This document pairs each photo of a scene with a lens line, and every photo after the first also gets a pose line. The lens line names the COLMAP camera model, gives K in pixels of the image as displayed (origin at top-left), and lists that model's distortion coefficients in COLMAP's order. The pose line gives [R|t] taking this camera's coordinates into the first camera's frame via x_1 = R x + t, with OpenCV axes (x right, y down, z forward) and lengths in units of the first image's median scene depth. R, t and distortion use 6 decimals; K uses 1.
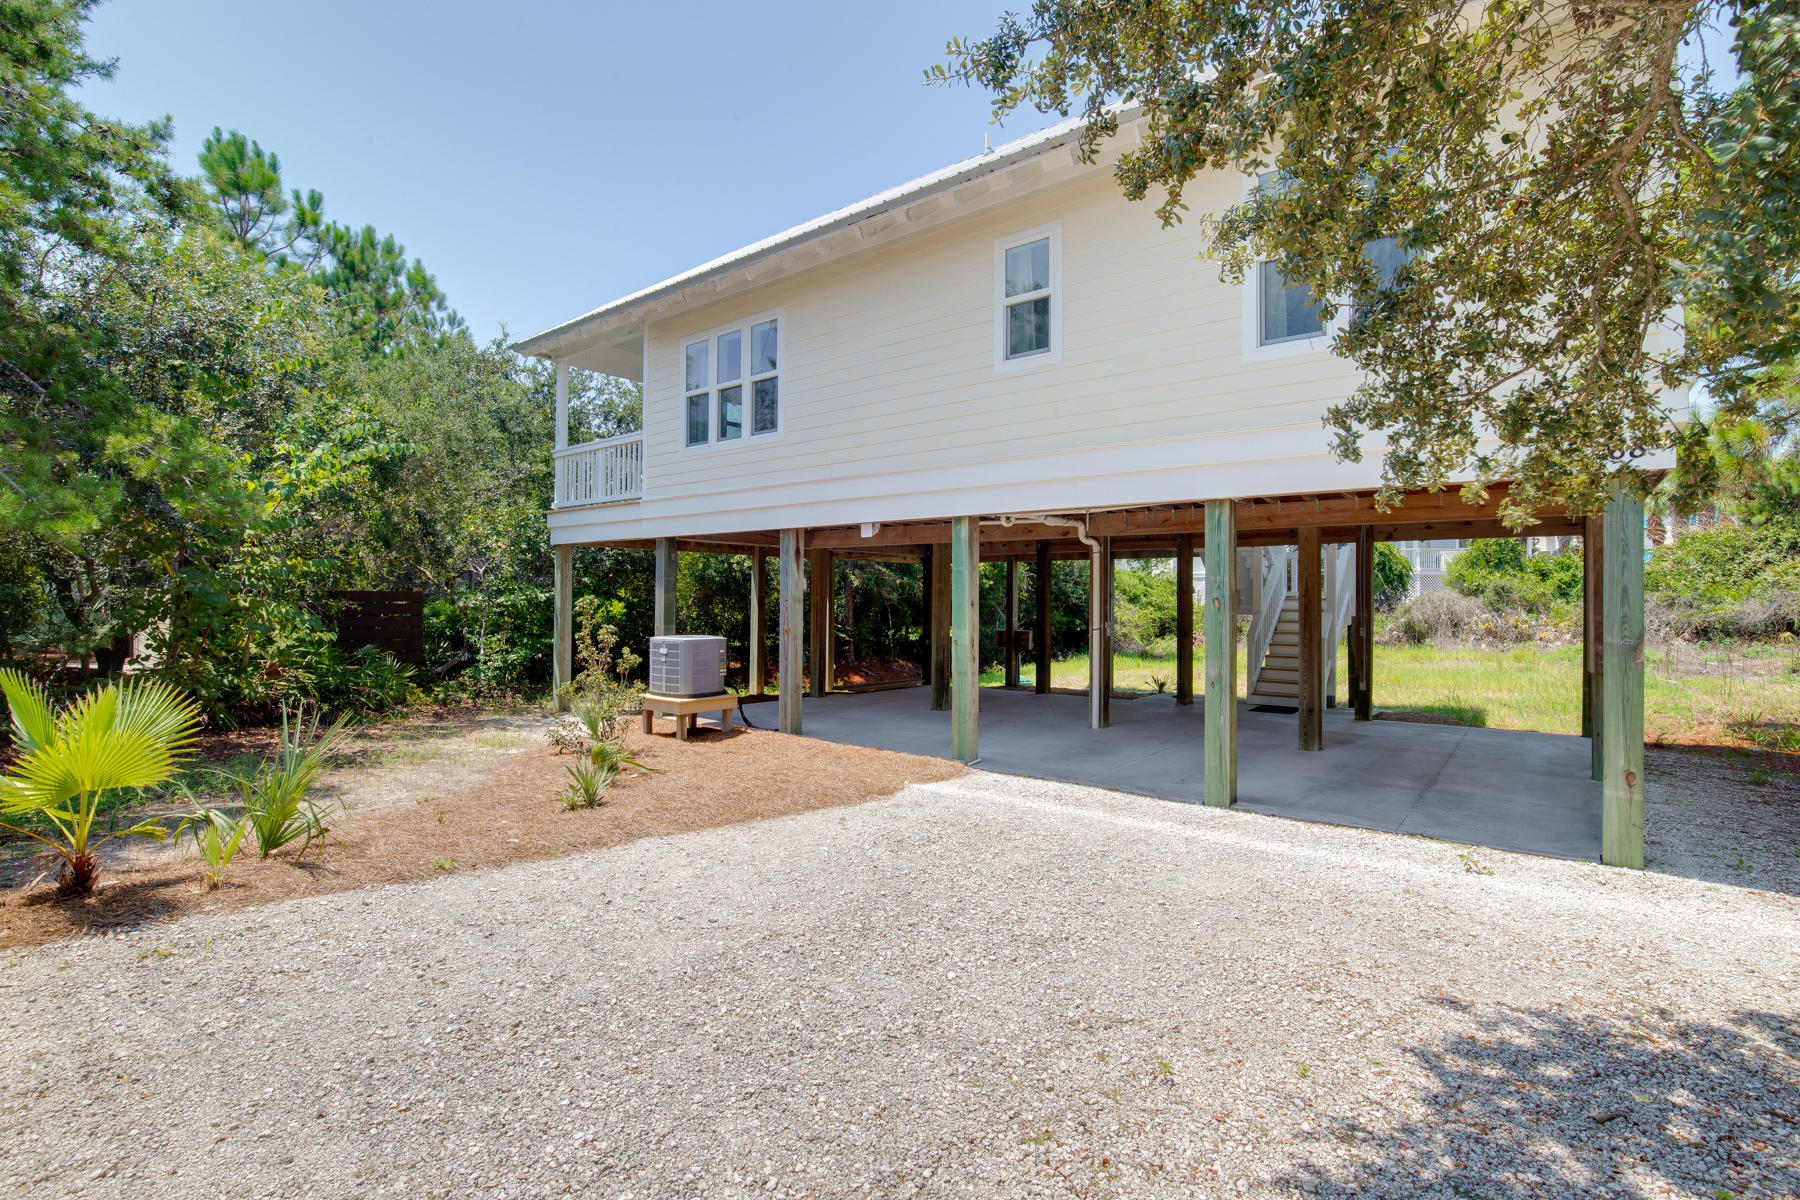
lens RADIAL K [[835.6, 0, 911.8], [0, 835.6, 591.1], [0, 0, 1]] dist [-0.050561, 0.013803]
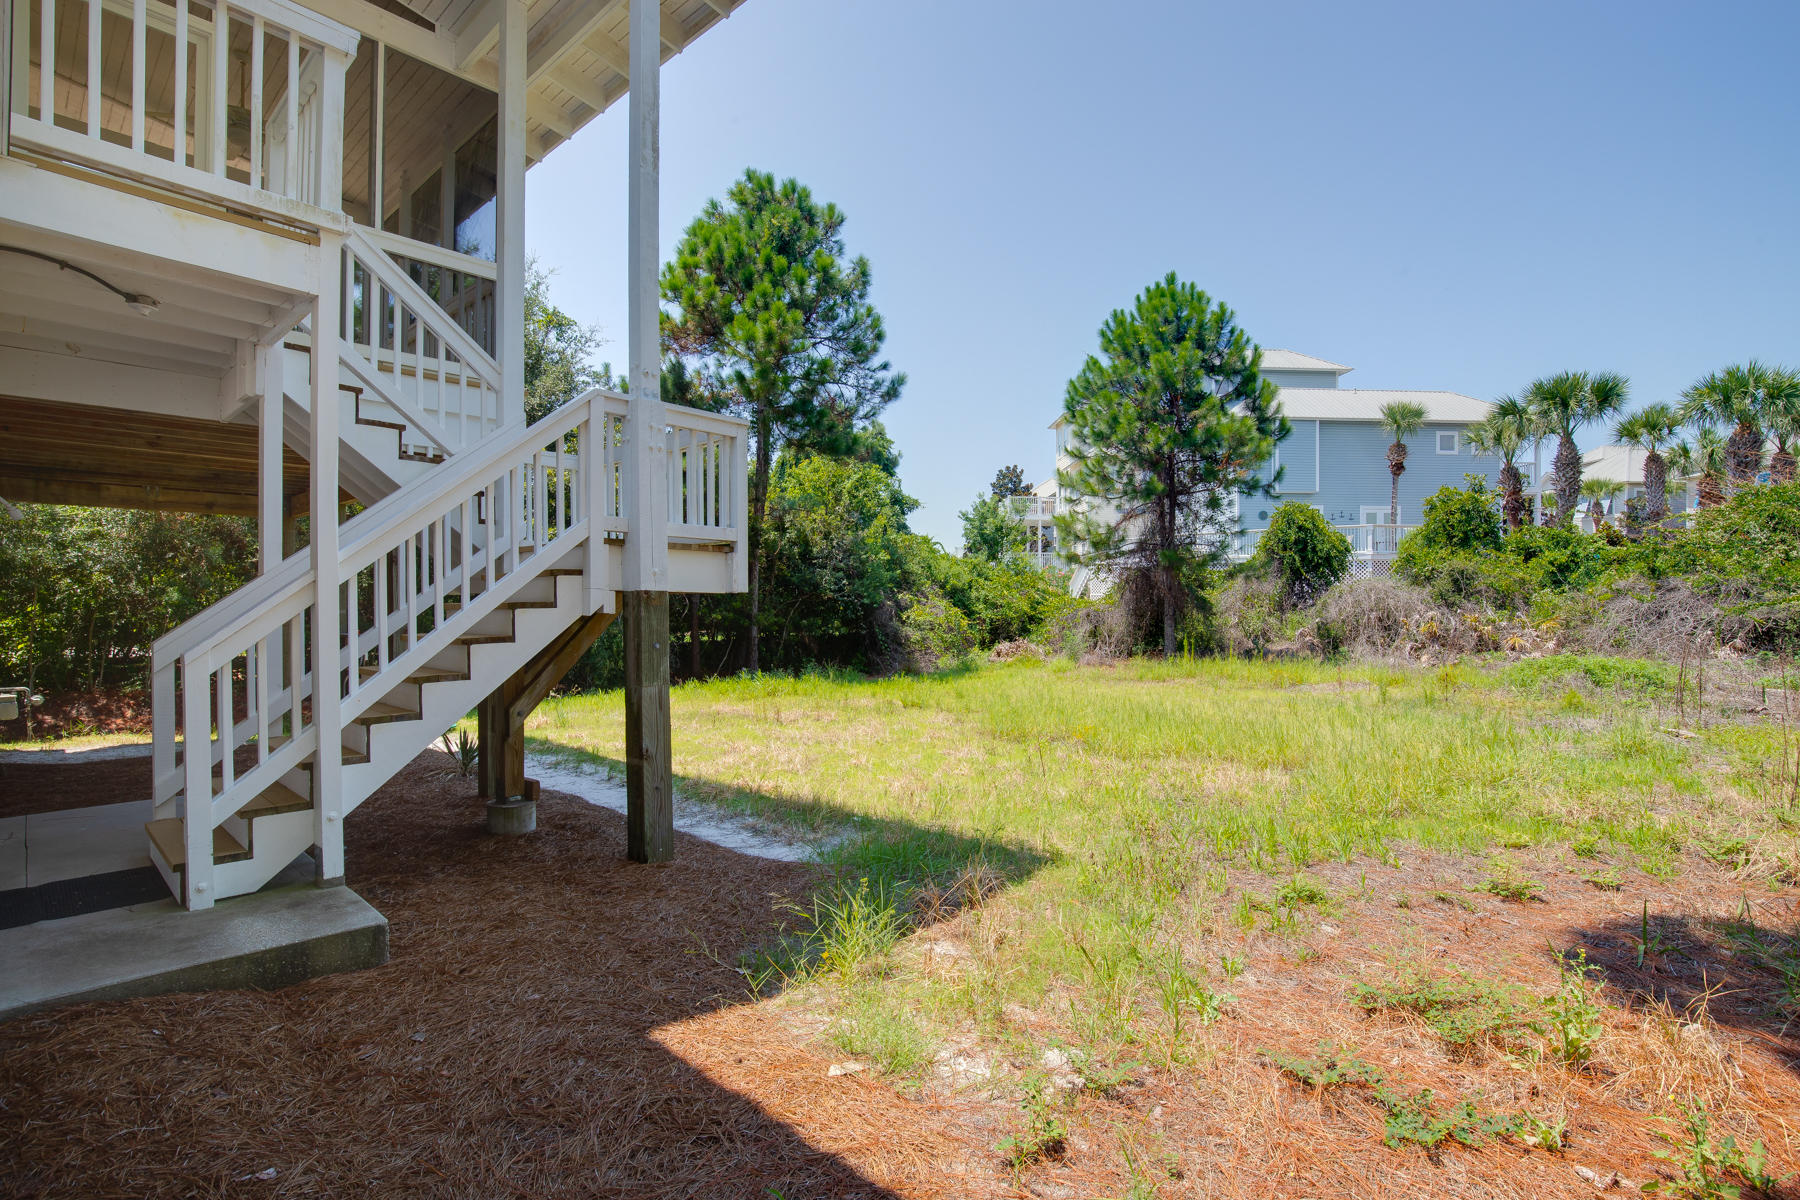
lens RADIAL K [[835.6, 0, 911.8], [0, 835.6, 591.1], [0, 0, 1]] dist [-0.050561, 0.013803]
pose [[0.997838, -0.004373, -0.065571, 0.315490], [0.003794, 0.999953, -0.008954, 0.016094], [0.065607, 0.008686, 0.997808, 0.293776]]
